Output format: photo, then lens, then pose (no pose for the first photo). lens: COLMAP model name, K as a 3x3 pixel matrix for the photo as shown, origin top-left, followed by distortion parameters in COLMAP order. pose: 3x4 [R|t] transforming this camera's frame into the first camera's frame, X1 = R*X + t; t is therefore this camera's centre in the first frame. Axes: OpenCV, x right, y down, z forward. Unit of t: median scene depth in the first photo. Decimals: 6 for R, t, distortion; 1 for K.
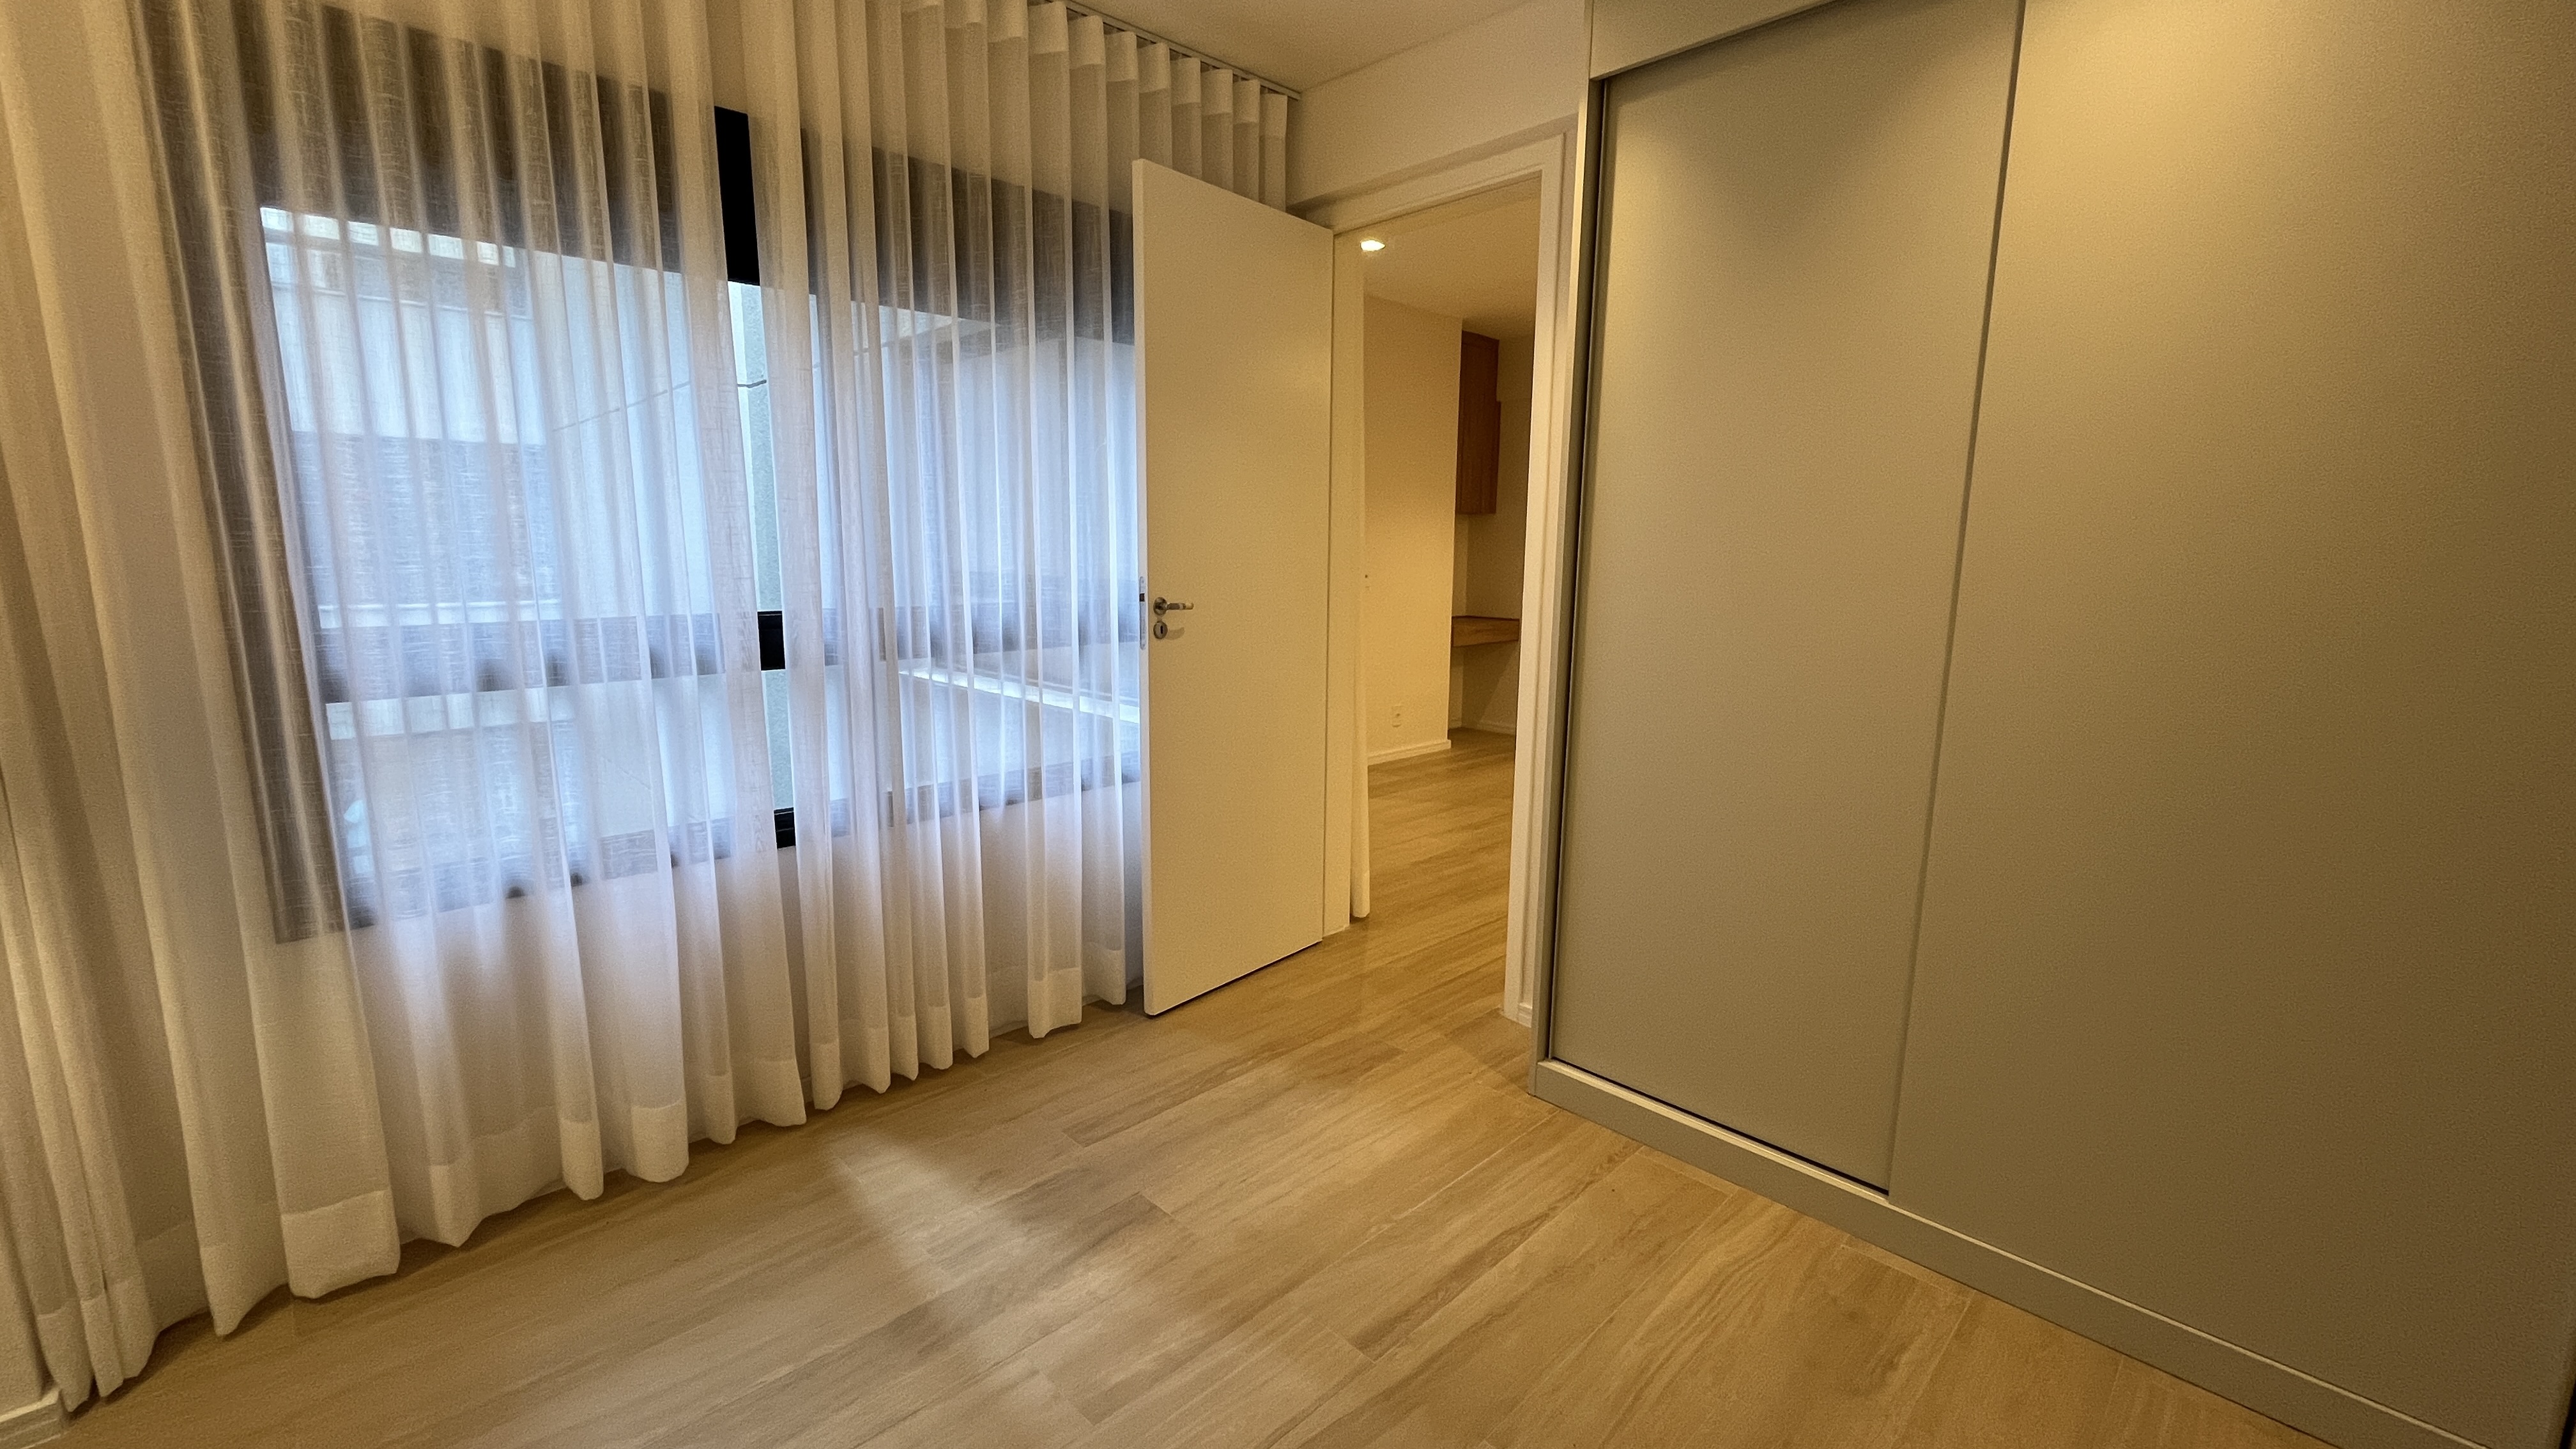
lens RADIAL K [[1051.3, 0, 1284.6], [0, 1051.3, 724.2], [0, 0, 1]] dist [-0.001135, -0.000221]
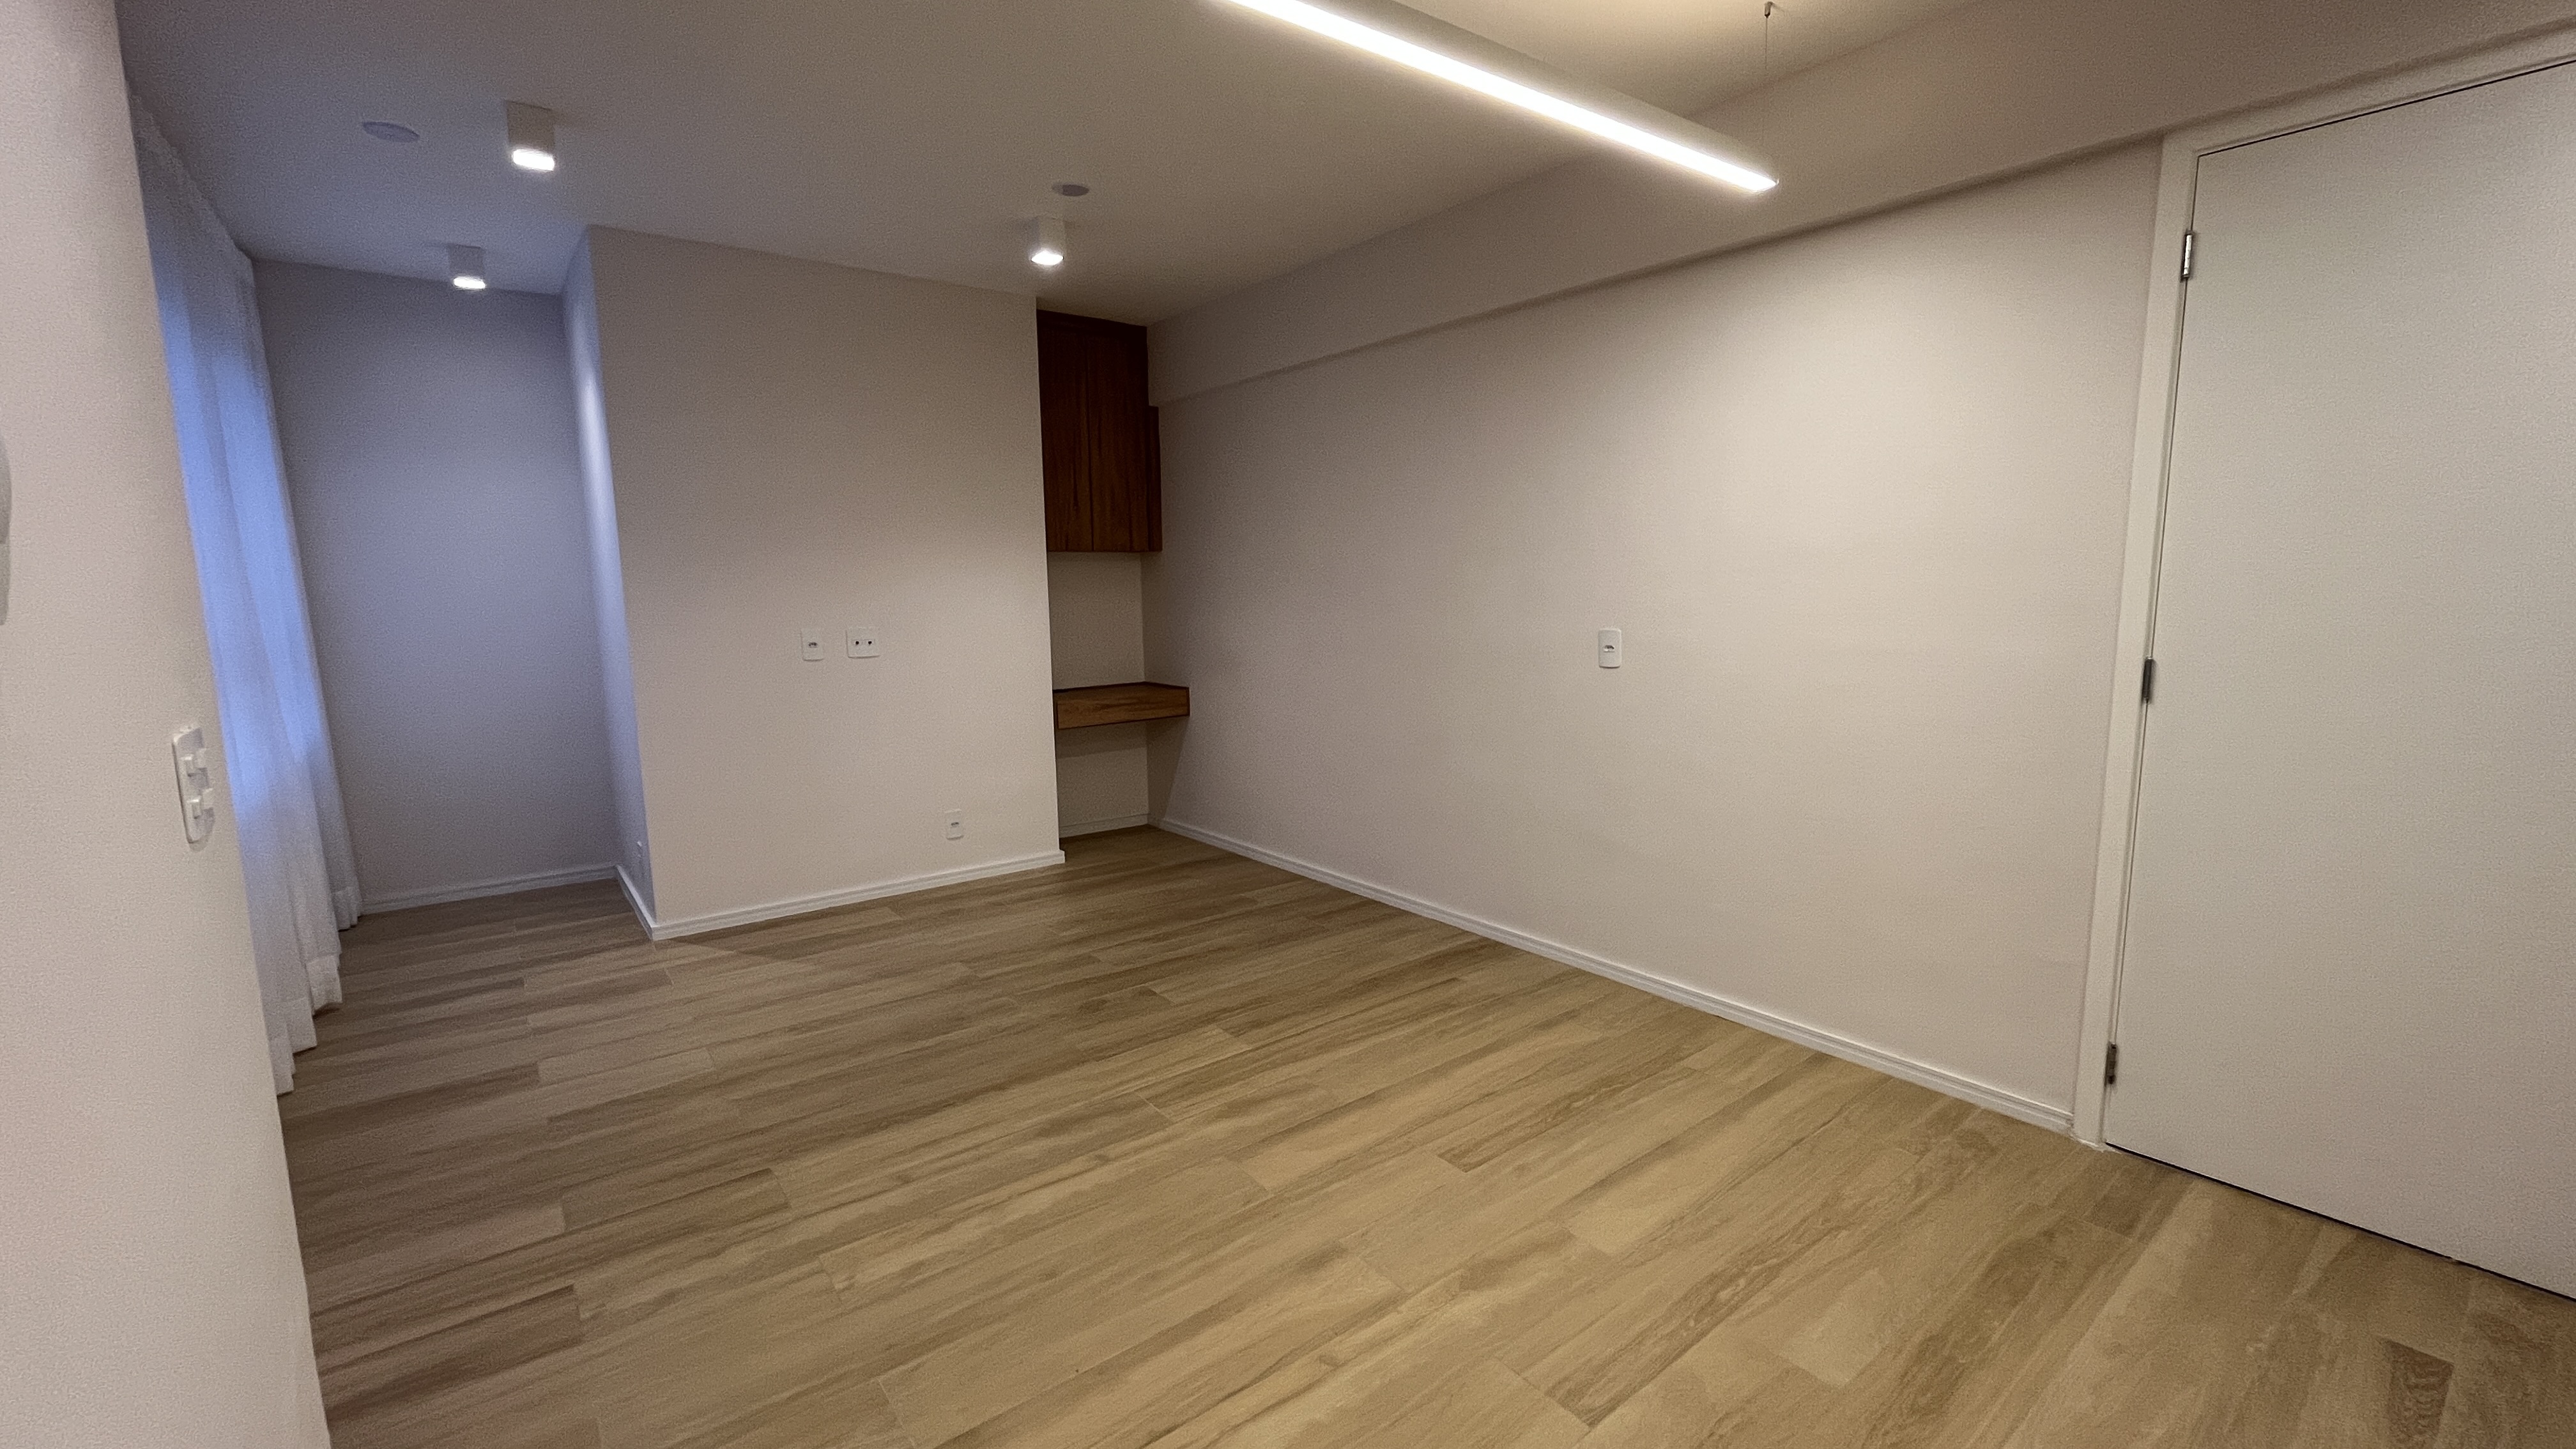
lens RADIAL K [[1051.3, 0, 1284.6], [0, 1051.3, 724.2], [0, 0, 1]] dist [-0.001135, -0.000221]
pose [[0.994031, -0.009274, -0.108708, 1.170086], [0.005719, 0.999440, -0.032970, -0.148163], [0.108952, 0.032152, 0.993527, 0.773967]]
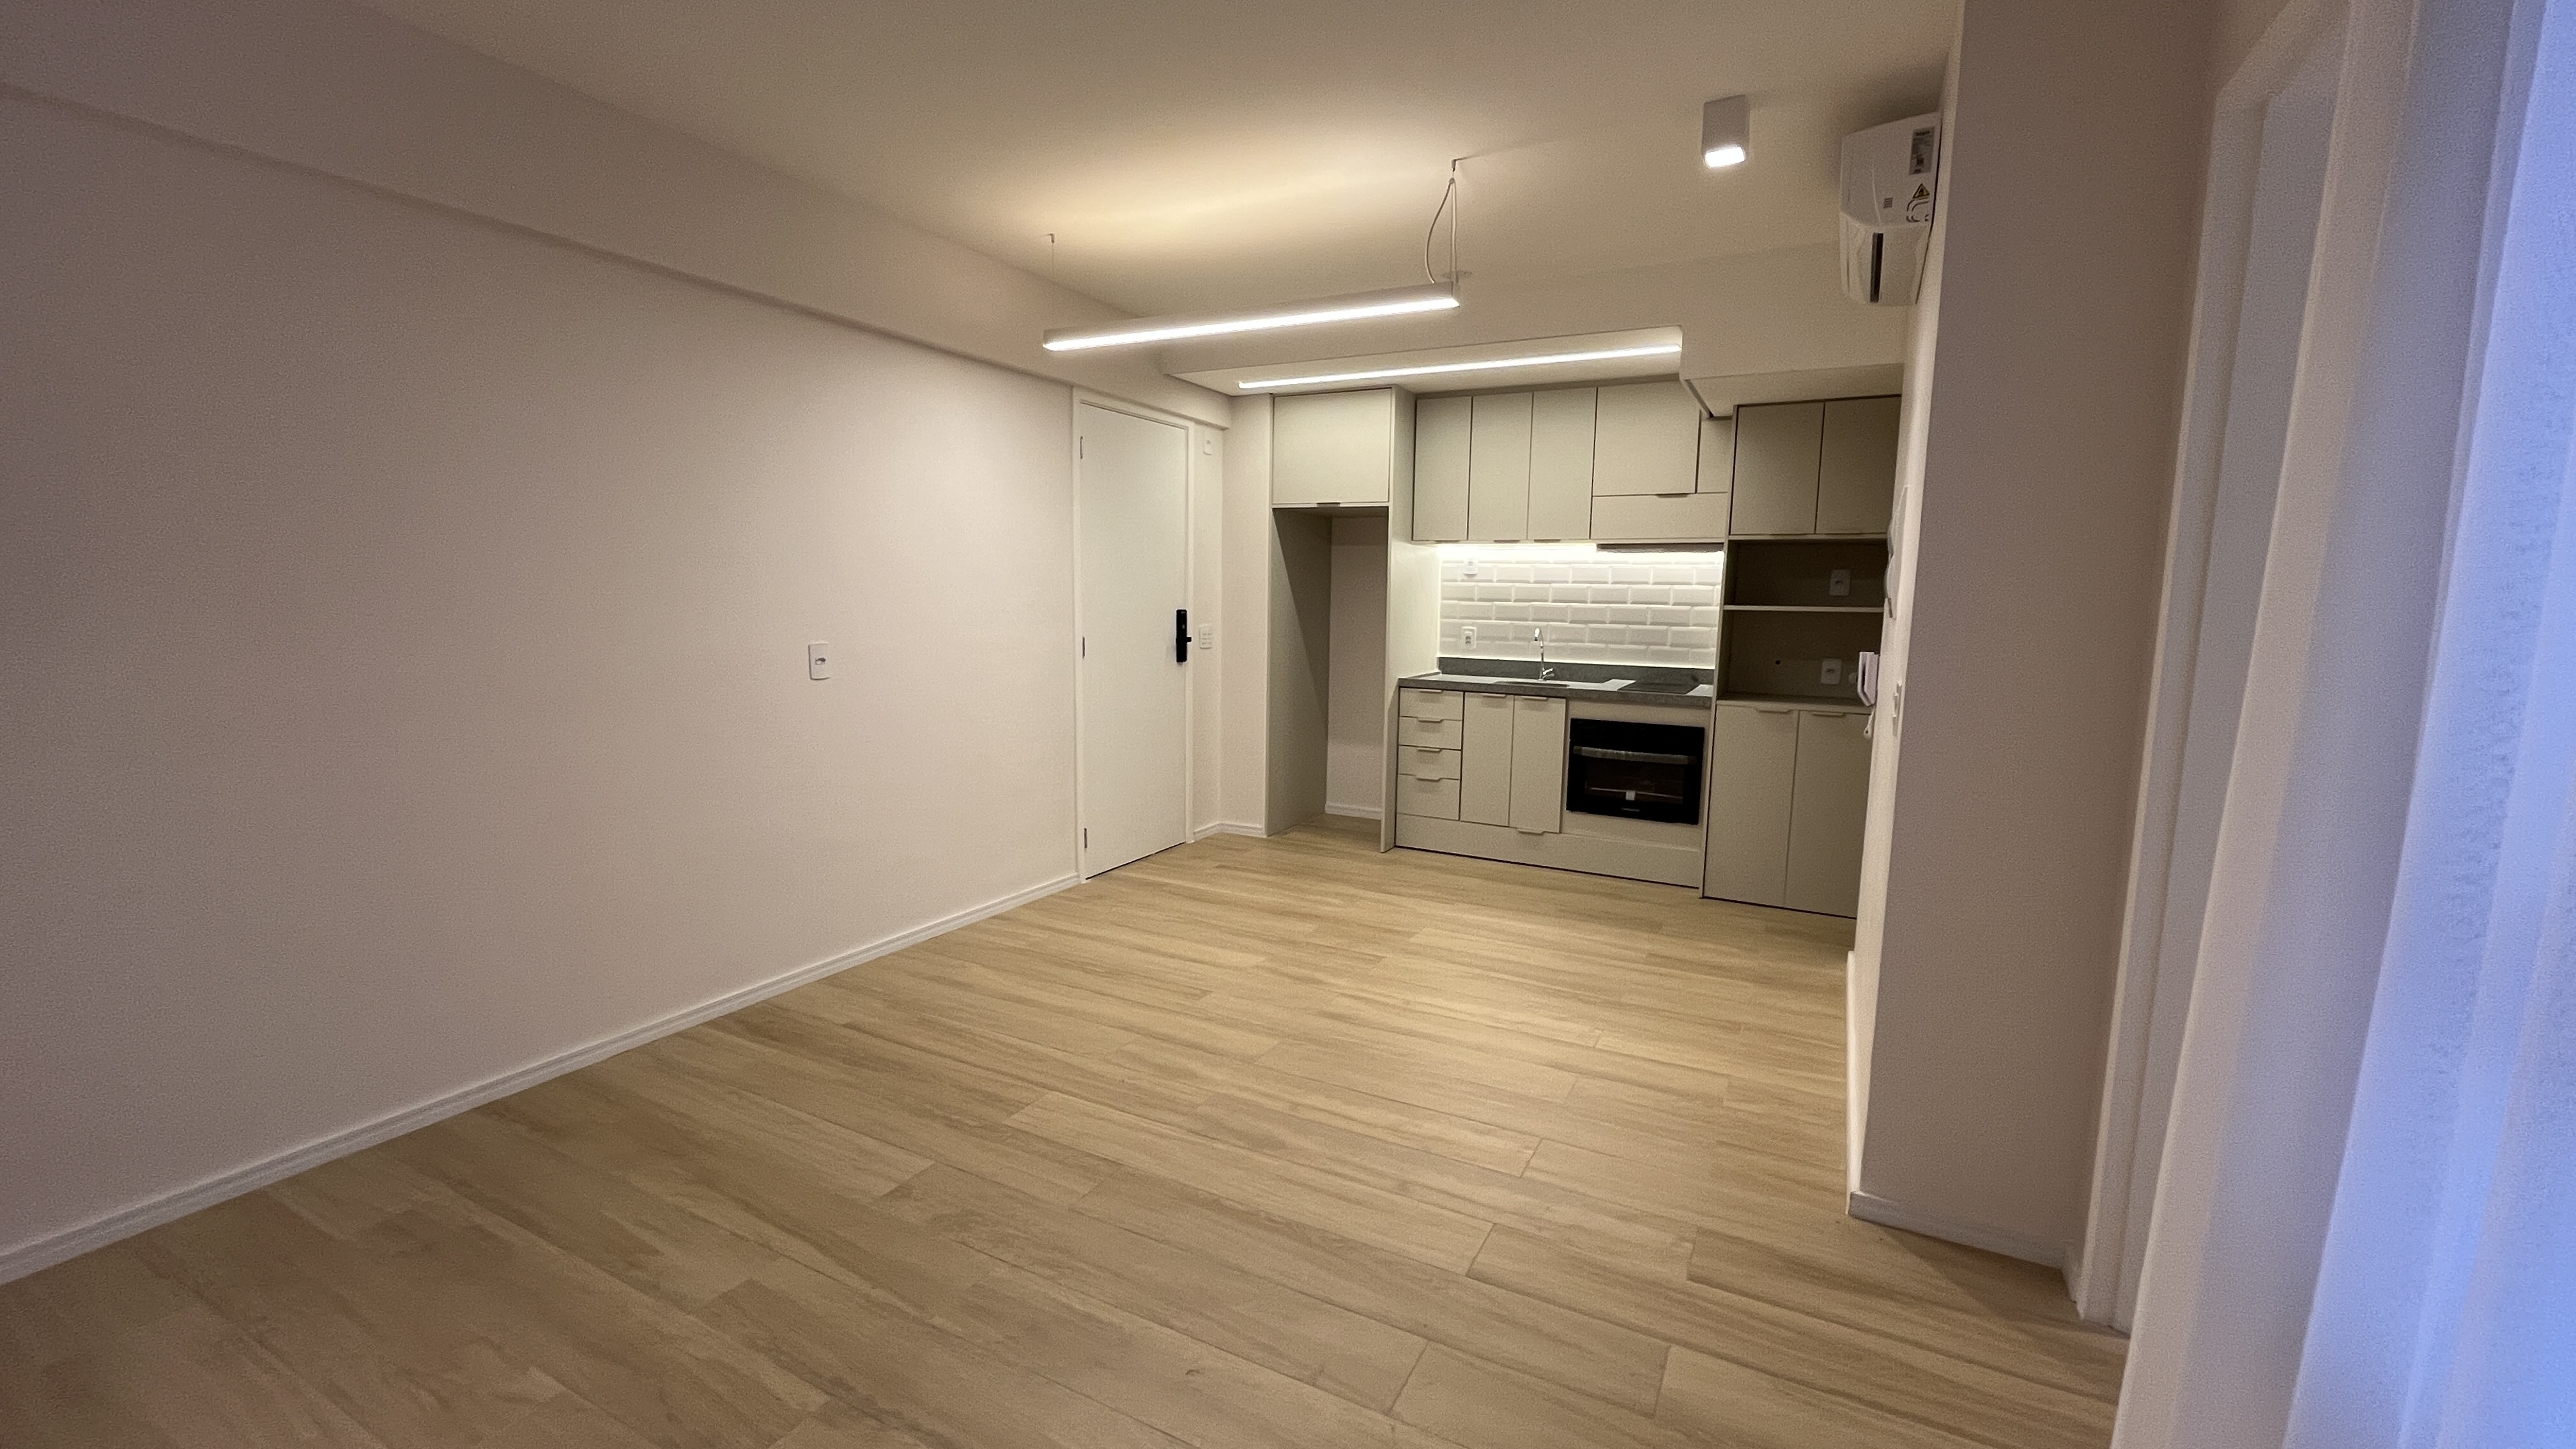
lens RADIAL K [[1051.3, 0, 1284.6], [0, 1051.3, 724.2], [0, 0, 1]] dist [-0.001135, -0.000221]
pose [[-0.312647, -0.136236, 0.940049, -0.230599], [0.141080, 0.972024, 0.187791, -0.407202], [-0.939334, 0.191335, -0.284680, 2.117537]]
